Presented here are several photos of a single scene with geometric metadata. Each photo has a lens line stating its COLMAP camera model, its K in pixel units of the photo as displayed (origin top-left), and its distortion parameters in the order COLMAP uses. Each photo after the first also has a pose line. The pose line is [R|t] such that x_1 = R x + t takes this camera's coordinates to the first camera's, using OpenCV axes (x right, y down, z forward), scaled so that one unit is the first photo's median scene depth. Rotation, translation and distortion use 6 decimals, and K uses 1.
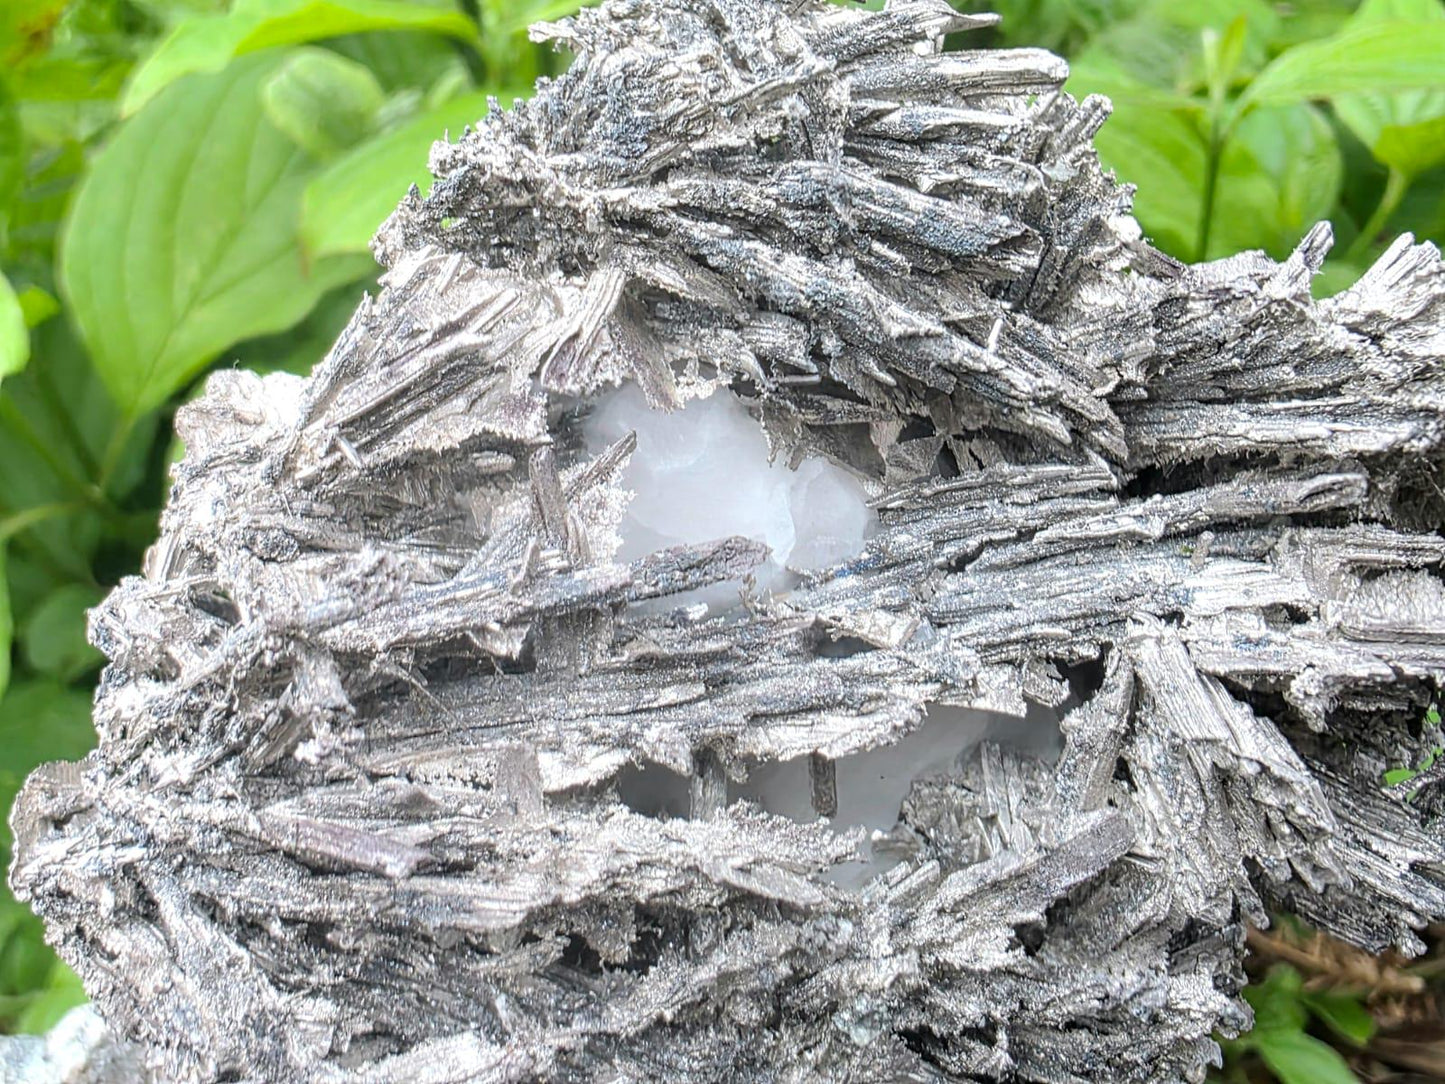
lens RADIAL K [[1697.2, 0, 524.8], [0, 1697.2, 511.0], [0, 0, 1]] dist [-0.001954, 0.000000]
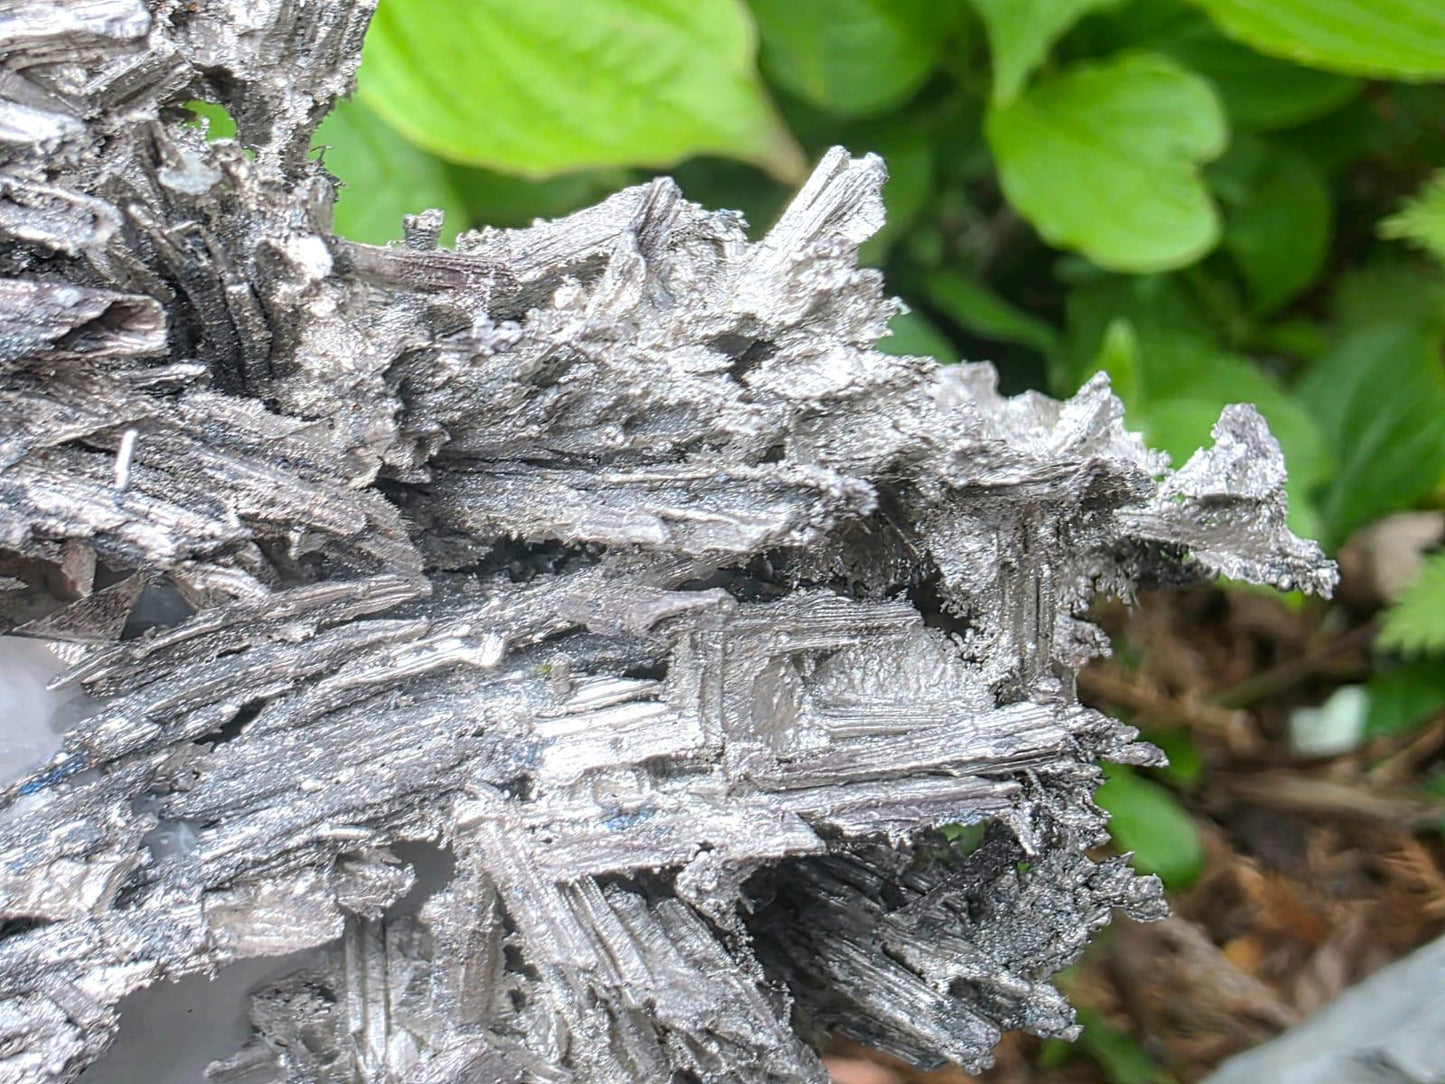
lens RADIAL K [[1691.4, 0, 552.3], [0, 1691.4, 513.1], [0, 0, 1]] dist [0.011234, 0.000000]
pose [[0.990019, -0.138144, 0.027895, 0.411469], [0.130085, 0.971889, 0.196239, -0.185248], [-0.054220, -0.190652, 0.980159, 0.370341]]
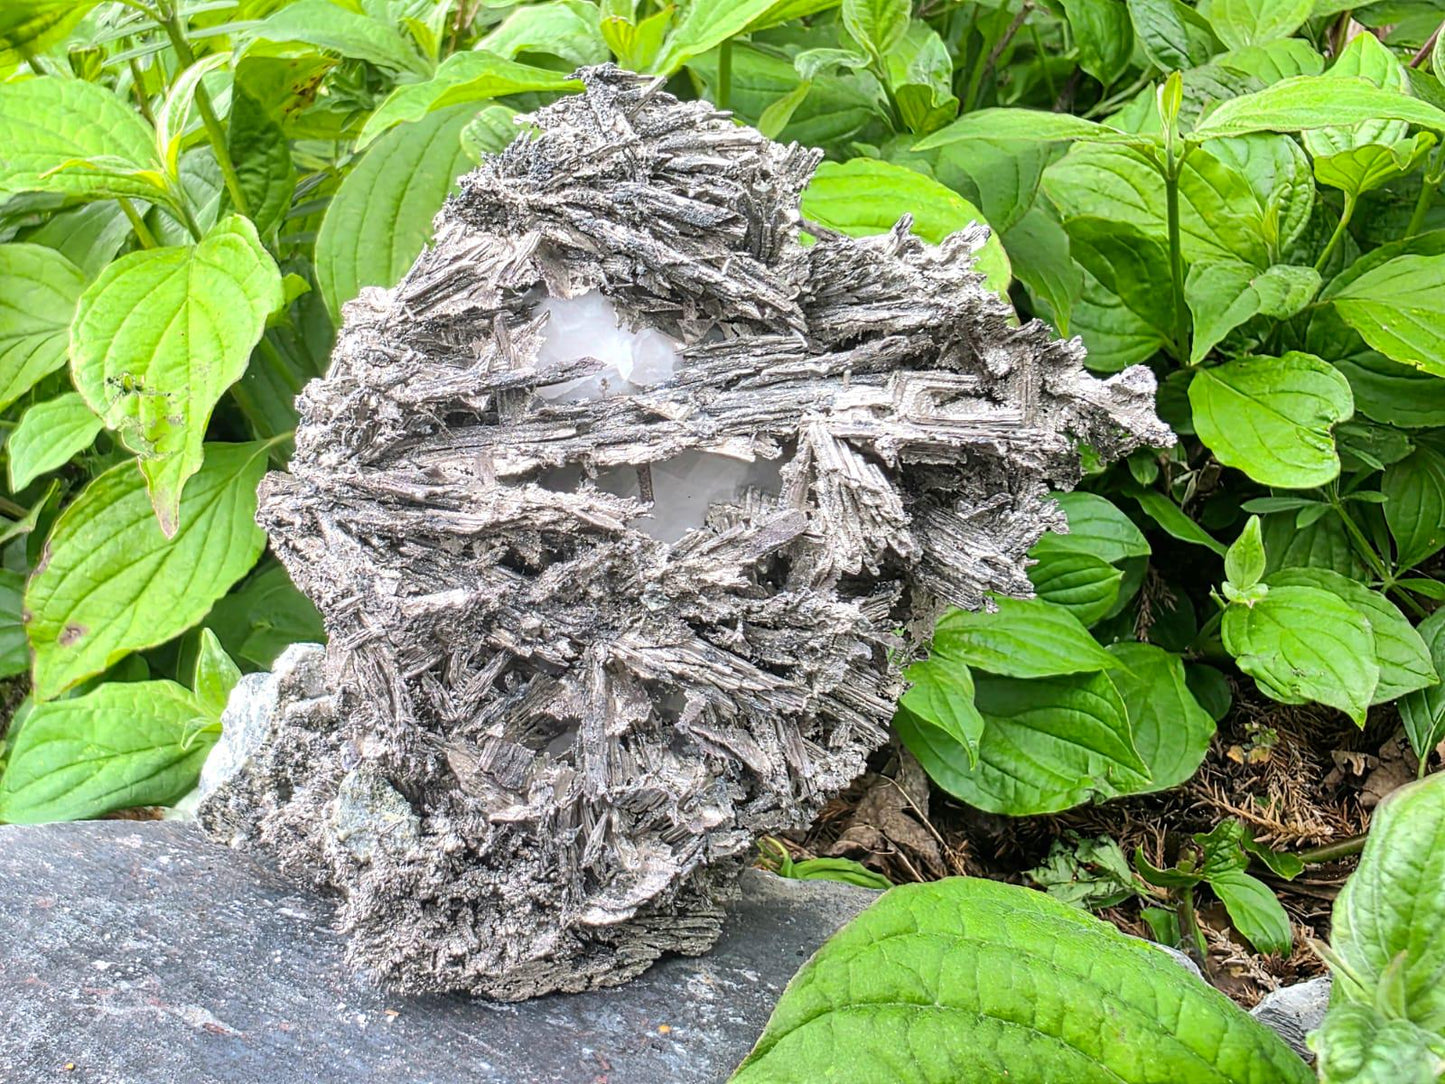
lens RADIAL K [[1693.4, 0, 536.8], [0, 1693.4, 507.1], [0, 0, 1]] dist [0.020418, 0.000000]
pose [[0.987976, 0.030119, -0.151645, 0.369282], [-0.032365, 0.999400, -0.012364, 0.220100], [0.151181, 0.017123, 0.988358, -1.056823]]
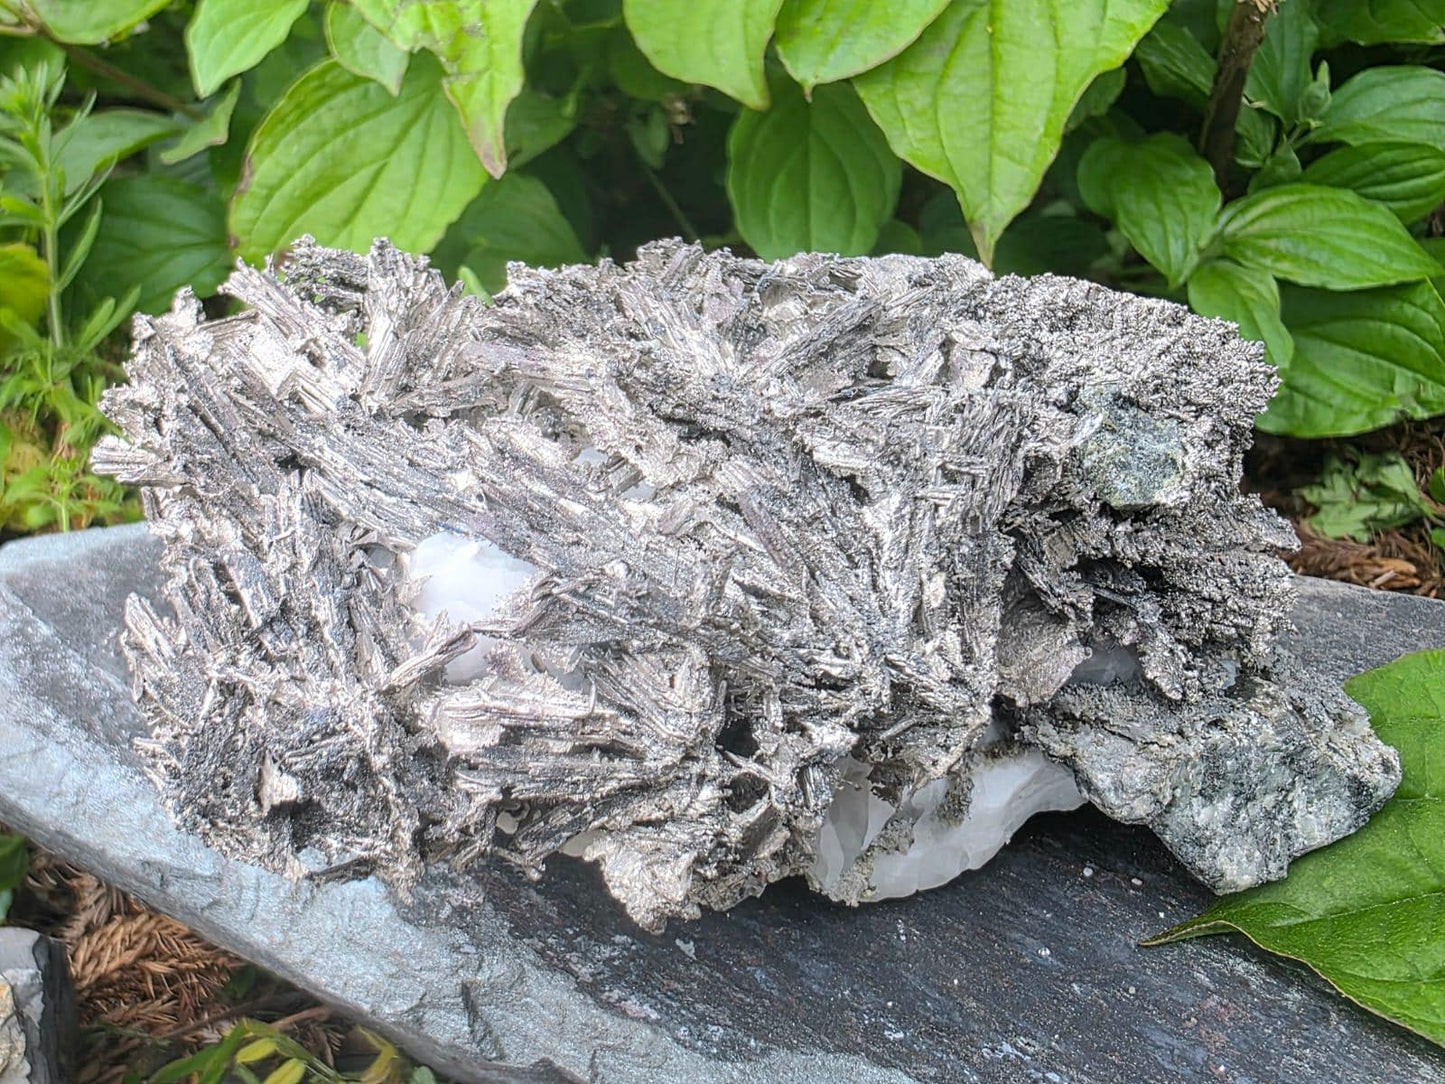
lens RADIAL K [[1693.4, 0, 543.2], [0, 1693.4, 612.2], [0, 0, 1]] dist [0.020418, 0.000000]
pose [[0.985383, 0.064783, -0.157557, -0.130285], [-0.012002, 0.948974, 0.315126, 0.071084], [0.169932, -0.308629, 0.935880, -0.820795]]
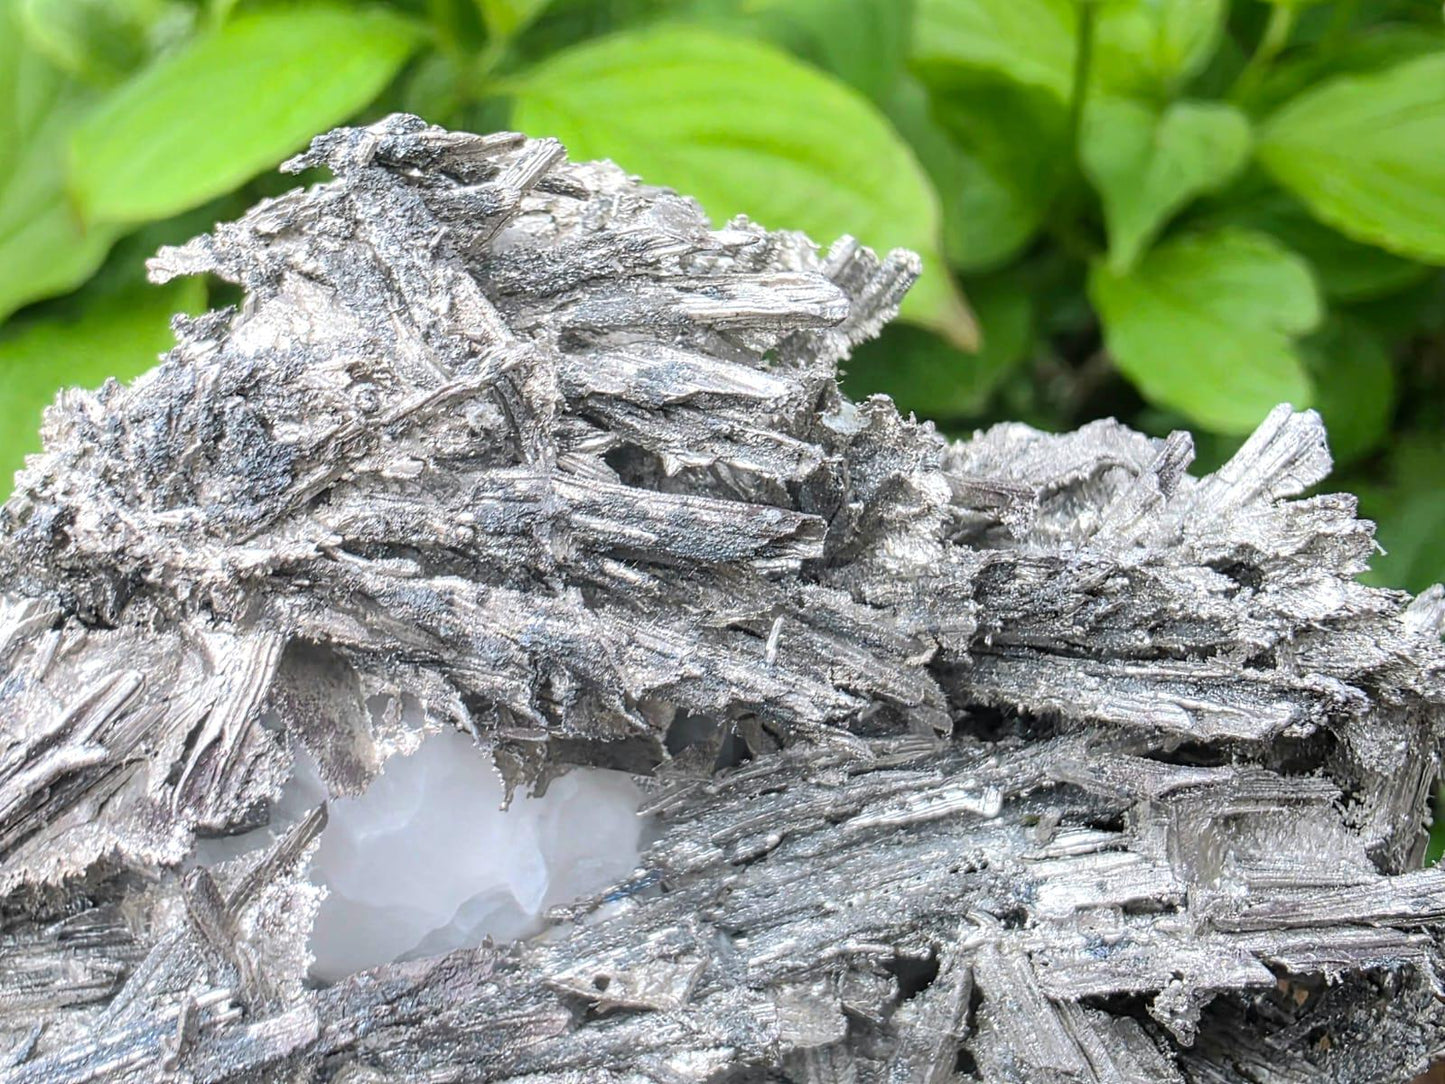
lens RADIAL K [[1691.4, 0, 546.2], [0, 1691.4, 503.4], [0, 0, 1]] dist [0.011234, 0.000000]
pose [[0.995215, -0.081158, 0.054405, 0.133545], [0.072765, 0.987242, 0.141629, -0.282682], [-0.065205, -0.136992, 0.988424, 0.239557]]
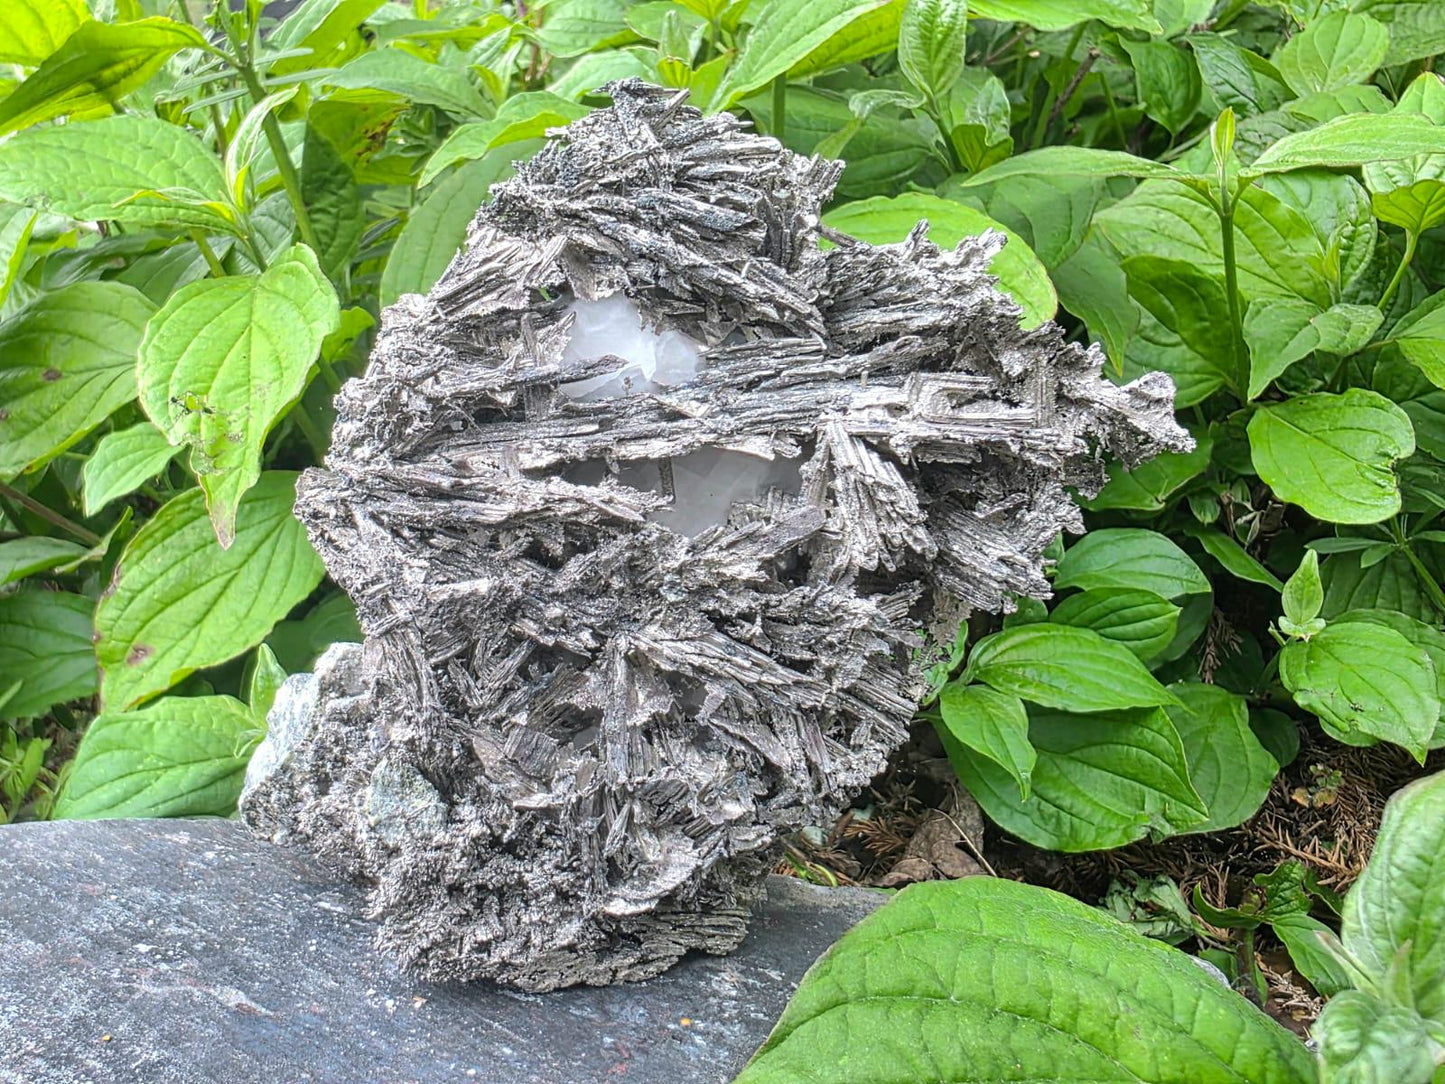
lens RADIAL K [[1693.4, 0, 533.7], [0, 1693.4, 501.3], [0, 0, 1]] dist [0.020418, 0.000000]
pose [[0.977589, 0.034352, -0.207701, 0.467377], [-0.046362, 0.997505, -0.053232, 0.311365], [0.205354, 0.061669, 0.976743, -1.112489]]
